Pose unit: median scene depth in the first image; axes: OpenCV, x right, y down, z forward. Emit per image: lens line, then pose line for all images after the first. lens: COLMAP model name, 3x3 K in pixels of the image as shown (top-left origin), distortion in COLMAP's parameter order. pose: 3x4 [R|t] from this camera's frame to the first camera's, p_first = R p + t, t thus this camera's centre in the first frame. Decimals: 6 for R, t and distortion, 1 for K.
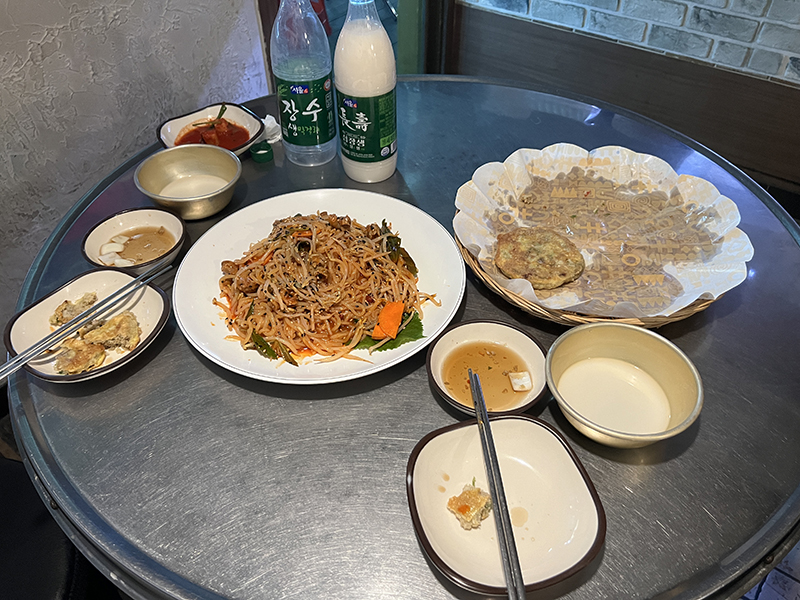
lens RADIAL K [[644.1, 0, 400.0], [0, 644.1, 300.0], [0, 0, 1]] dist [0.141445, -0.231729]
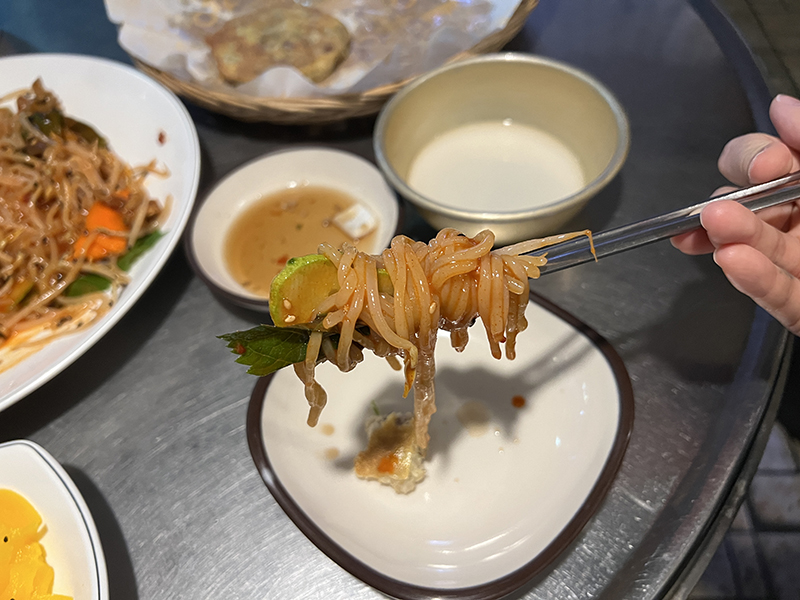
lens RADIAL K [[631.6, 0, 400.0], [0, 631.6, 300.0], [0, 0, 1]] dist [0.079172, -0.208935]
pose [[0.830878, -0.478546, 0.283965, 0.017922], [0.435350, 0.876868, 0.203895, 0.074491], [-0.346573, -0.045788, 0.936905, 0.374112]]
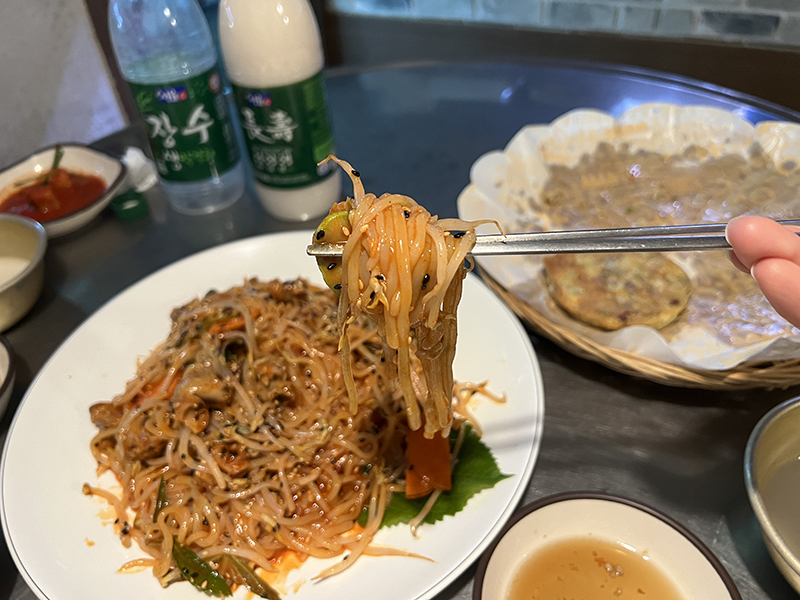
lens RADIAL K [[631.6, 0, 400.0], [0, 631.6, 300.0], [0, 0, 1]] dist [0.079172, -0.208935]
pose [[0.967416, -0.204258, 0.149618, -0.082709], [0.211059, 0.976984, -0.030916, -0.073619], [-0.139859, 0.061487, 0.988260, 0.428181]]
